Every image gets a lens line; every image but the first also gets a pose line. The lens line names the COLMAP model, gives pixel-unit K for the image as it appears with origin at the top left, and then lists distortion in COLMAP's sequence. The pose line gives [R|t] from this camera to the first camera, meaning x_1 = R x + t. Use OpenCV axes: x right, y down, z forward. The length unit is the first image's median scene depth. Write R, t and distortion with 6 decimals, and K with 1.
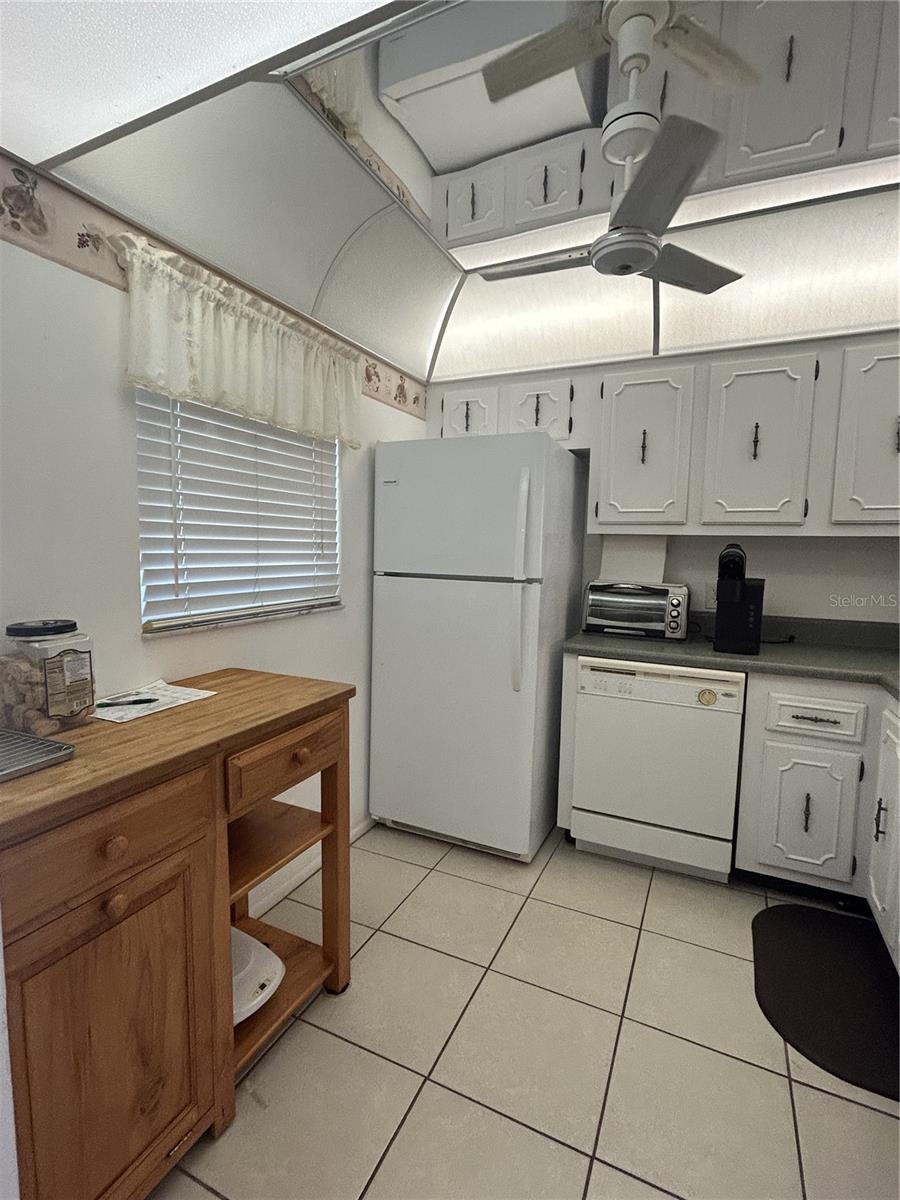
lens RADIAL K [[565.8, 0, 451.0], [0, 565.8, 597.8], [0, 0, 1]] dist [-0.000619, -0.000227]
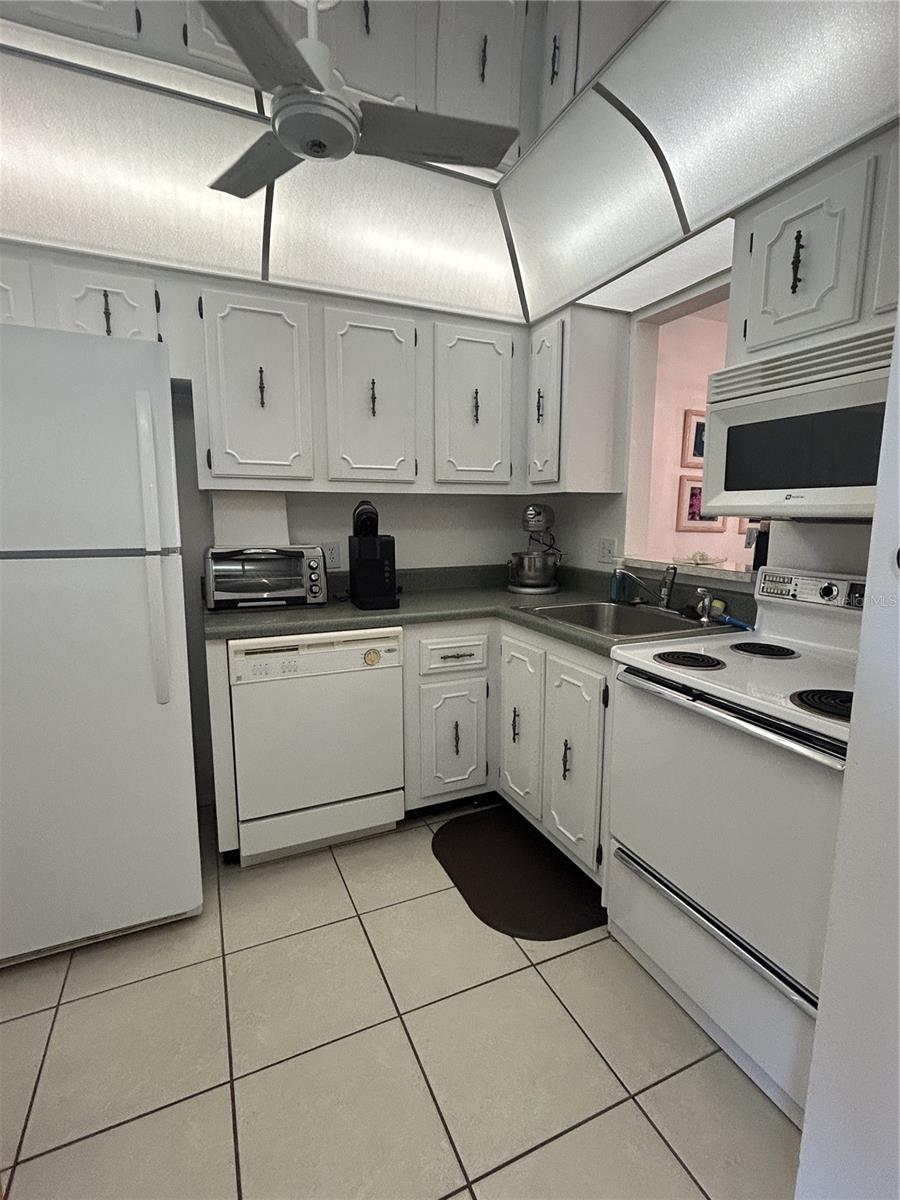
lens RADIAL K [[565.8, 0, 451.0], [0, 565.8, 597.8], [0, 0, 1]] dist [-0.000619, -0.000227]
pose [[0.643937, -0.128459, 0.754217, -0.180089], [0.083570, 0.991715, 0.097560, -0.010704], [-0.760501, 0.000208, 0.649337, 0.243946]]
